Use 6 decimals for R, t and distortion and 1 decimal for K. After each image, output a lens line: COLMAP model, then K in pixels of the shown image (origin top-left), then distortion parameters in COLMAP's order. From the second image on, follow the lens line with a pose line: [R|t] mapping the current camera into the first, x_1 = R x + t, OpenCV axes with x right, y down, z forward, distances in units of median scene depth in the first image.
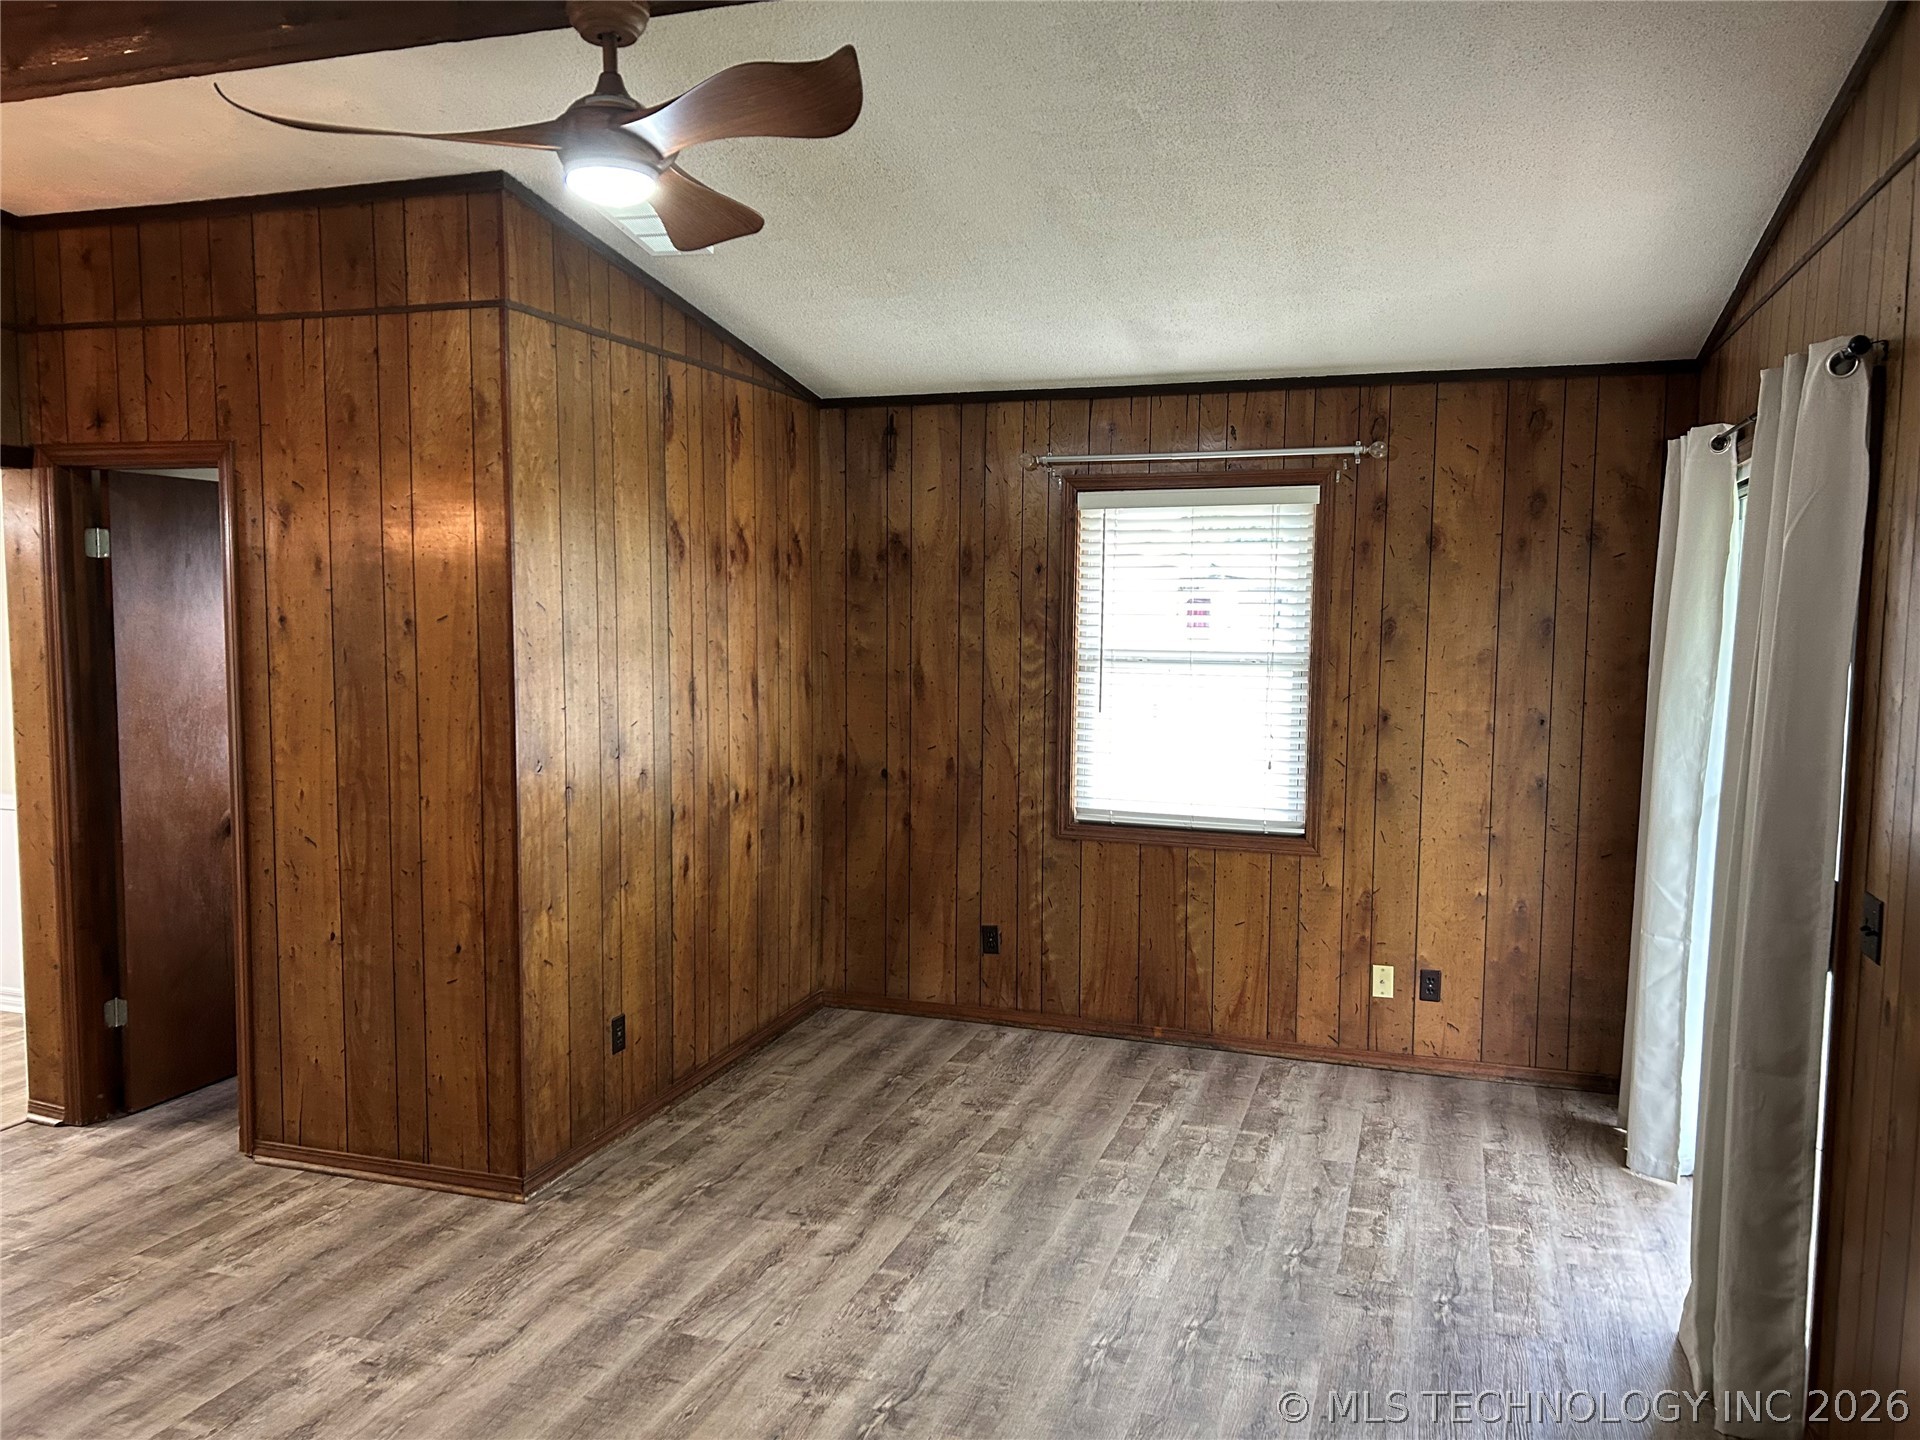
lens RADIAL K [[1443.1, 0, 950.6], [0, 1443.1, 724.5], [0, 0, 1]] dist [0.052732, -0.061997]
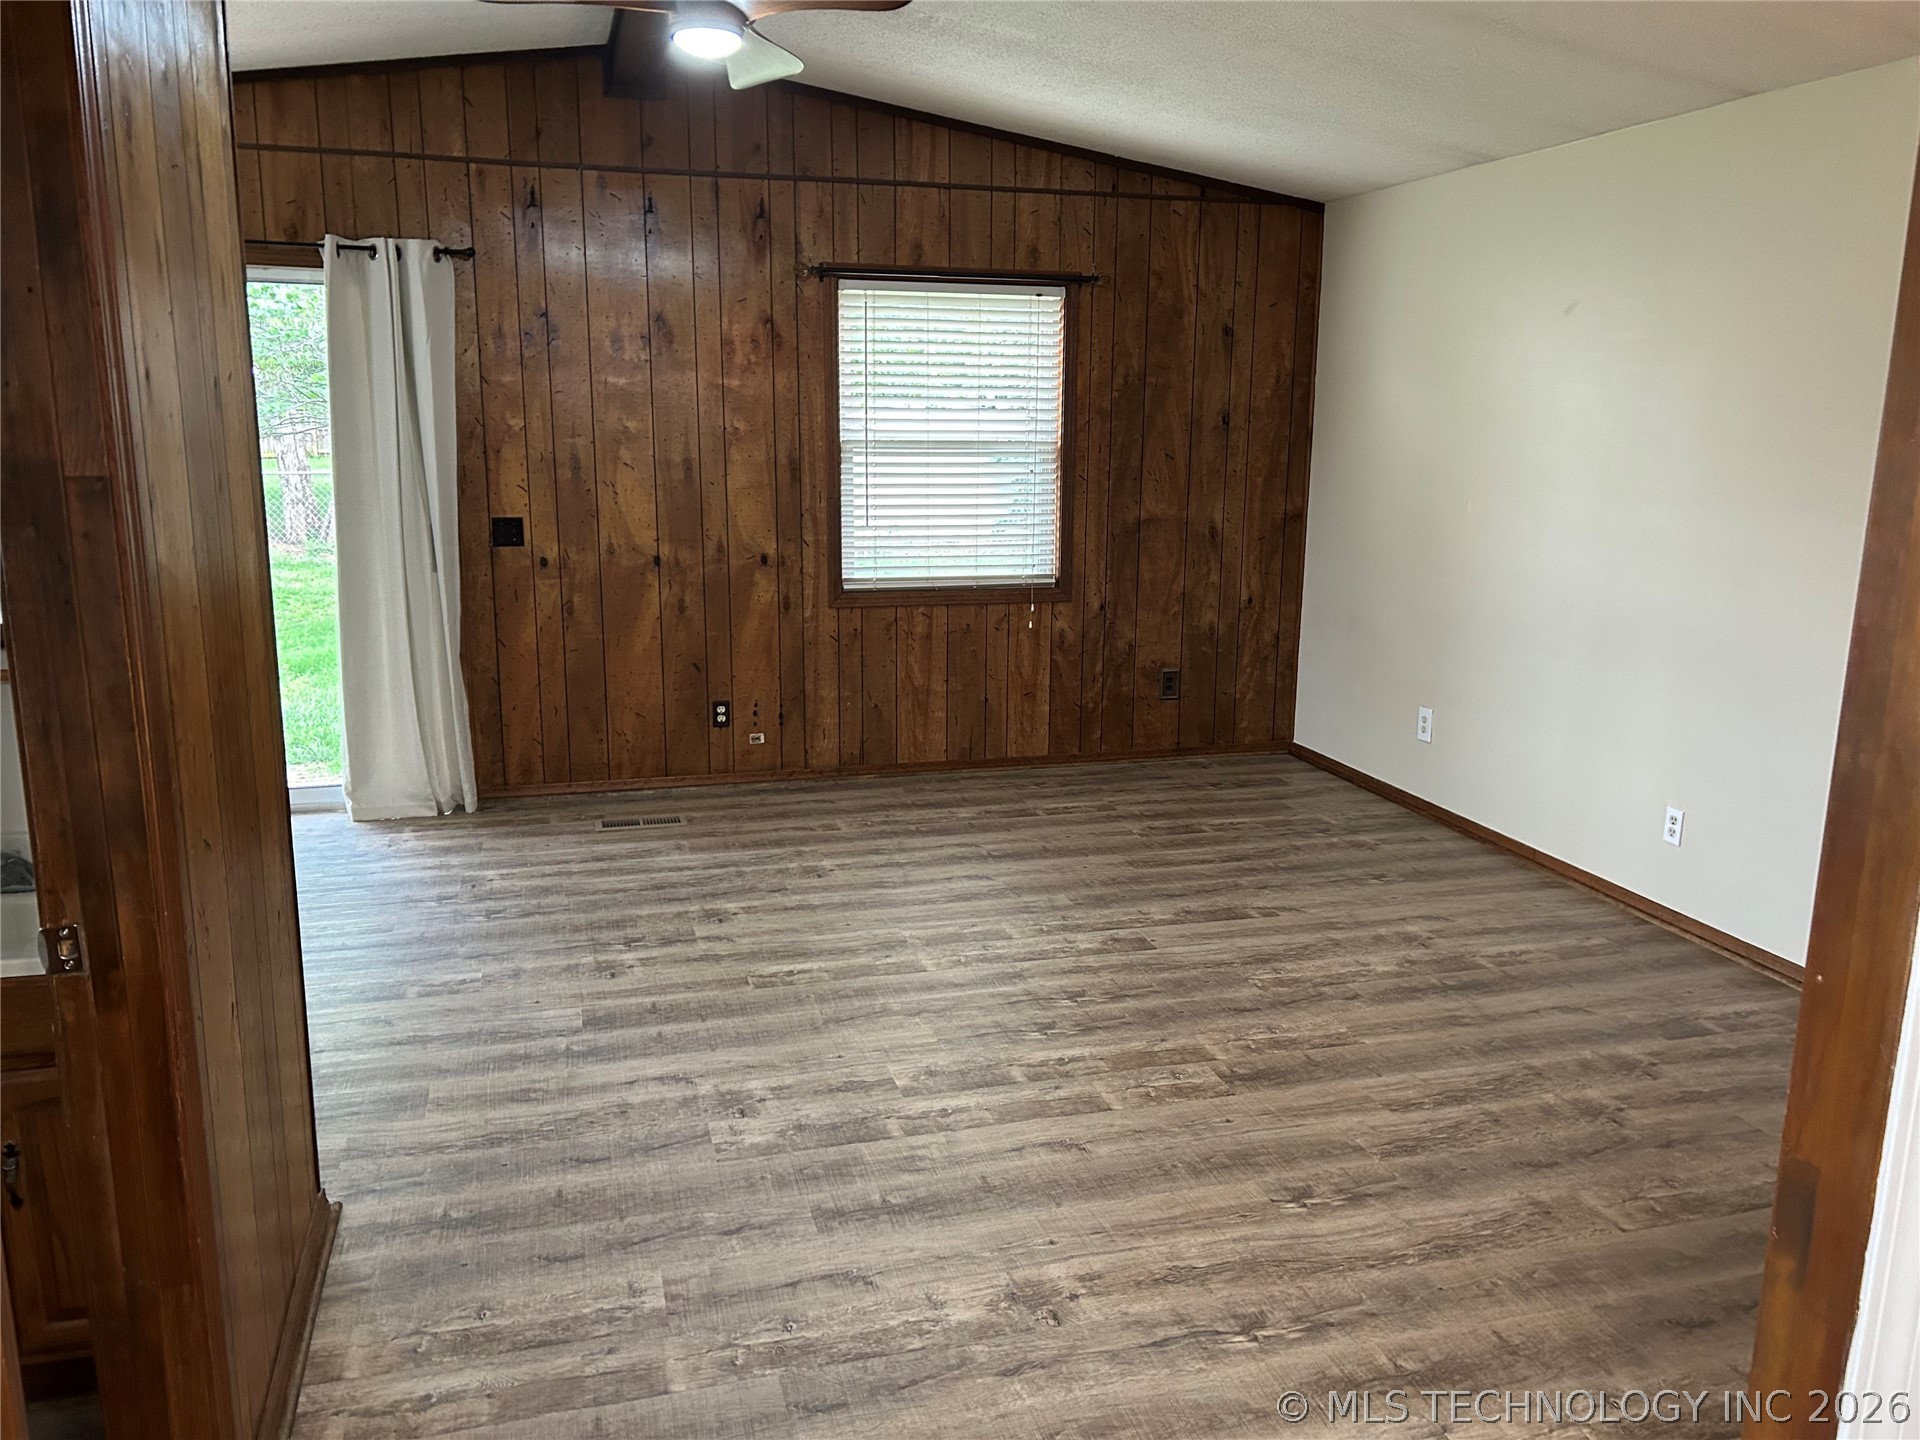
lens RADIAL K [[1443.1, 0, 963.6], [0, 1443.1, 706.6], [0, 0, 1]] dist [0.052732, -0.061997]
pose [[-0.576085, -0.177878, 0.797801, -0.820047], [0.049860, 0.966570, 0.251510, -0.064360], [-0.815868, 0.184669, -0.547957, 0.894900]]
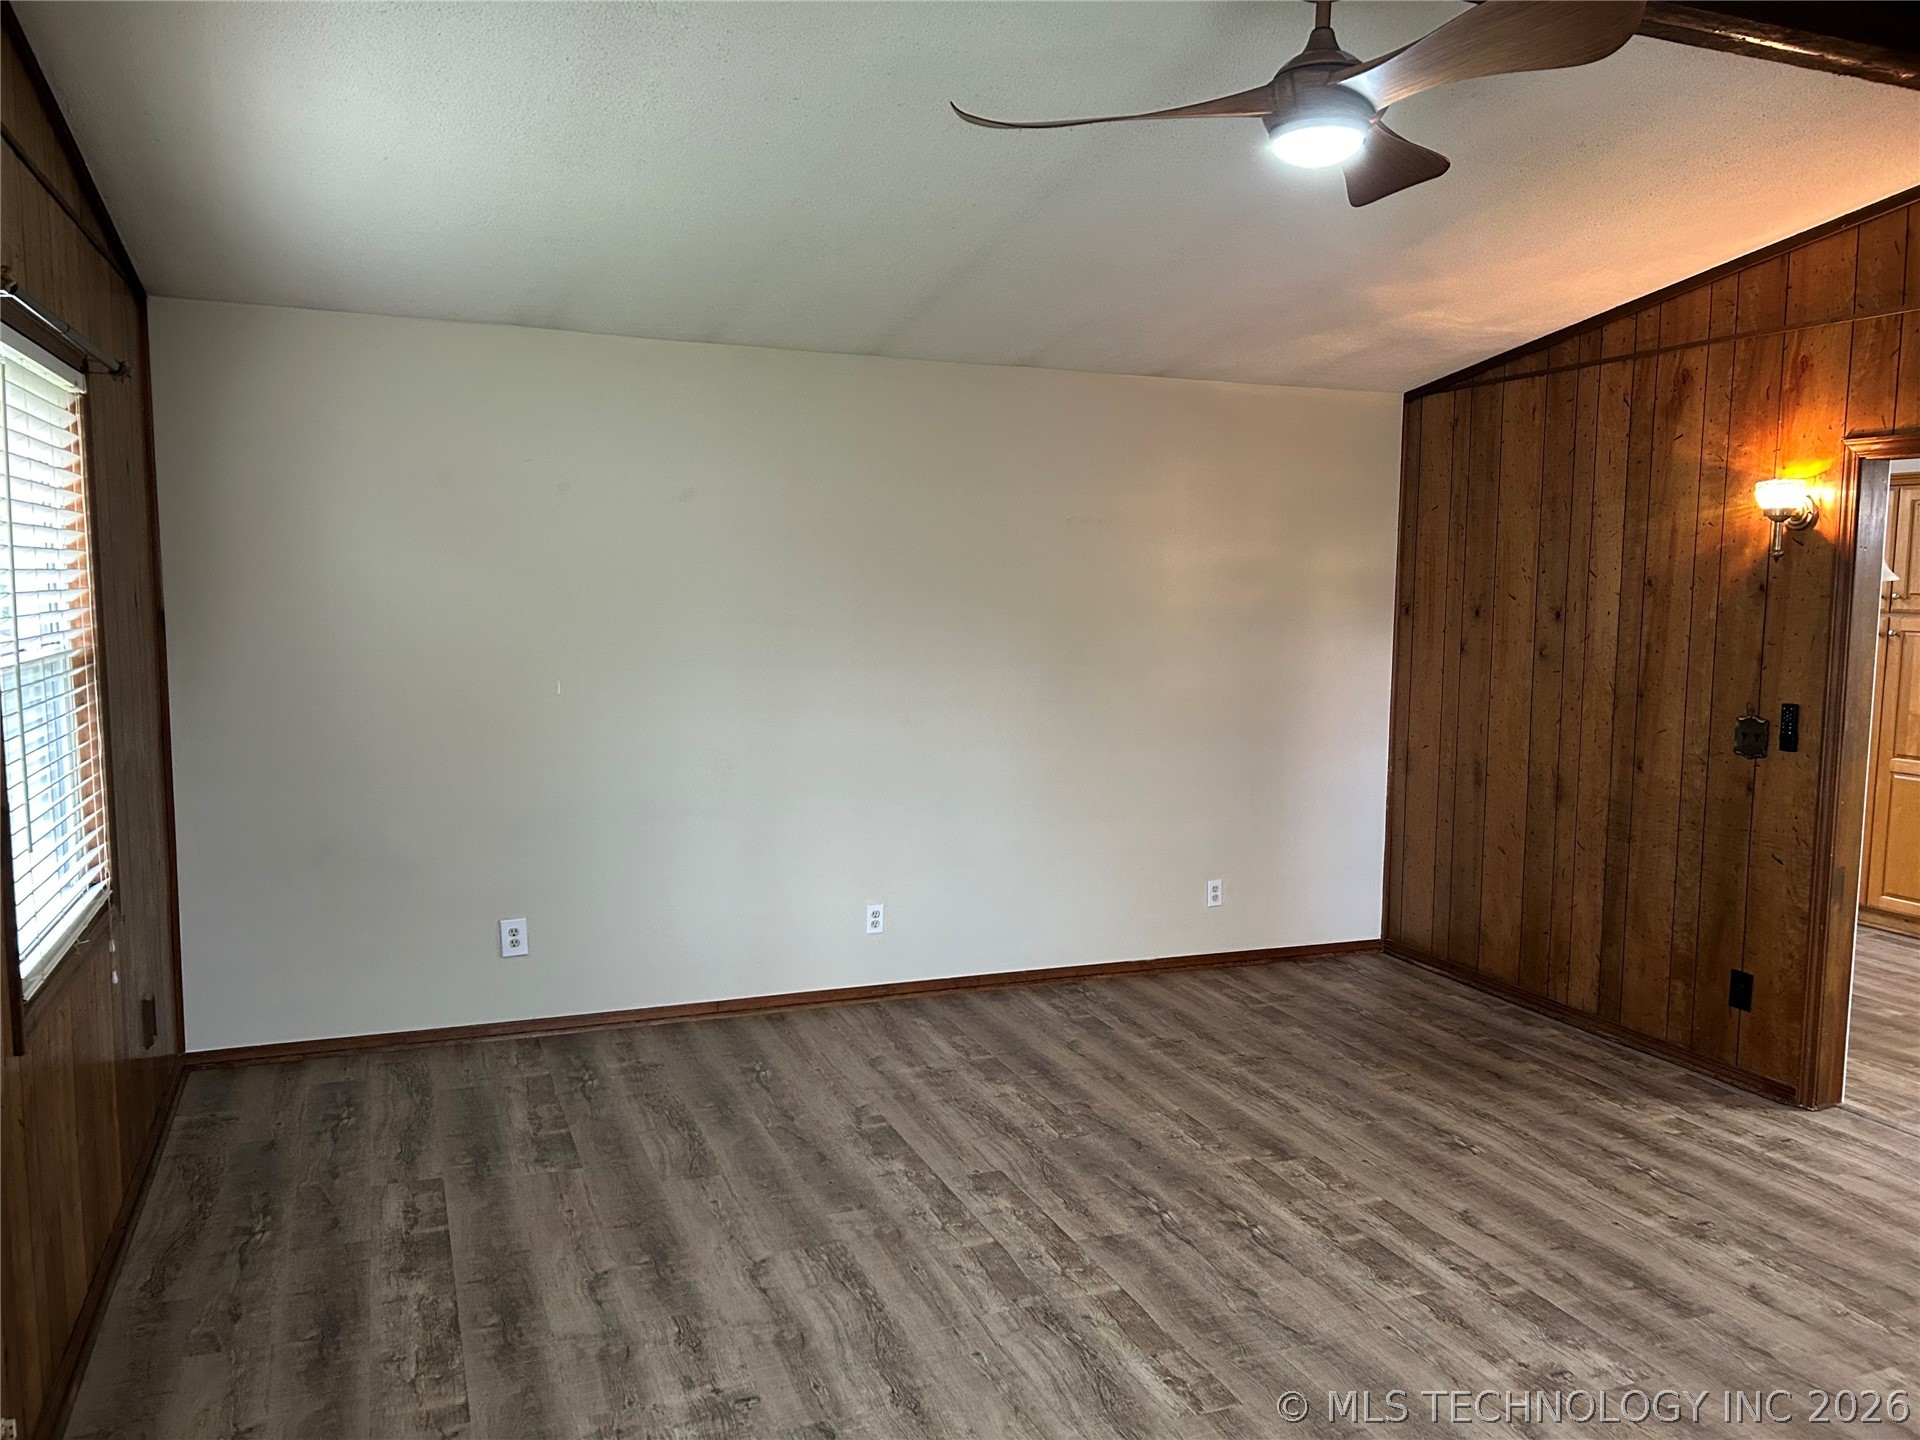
lens RADIAL K [[1443.1, 0, 960.7], [0, 1443.1, 732.5], [0, 0, 1]] dist [0.052732, -0.061997]
pose [[-0.758760, 0.052502, -0.649251, 0.326323], [-0.071749, 0.983945, 0.163417, -0.069590], [0.647407, 0.170577, -0.742811, 0.894274]]
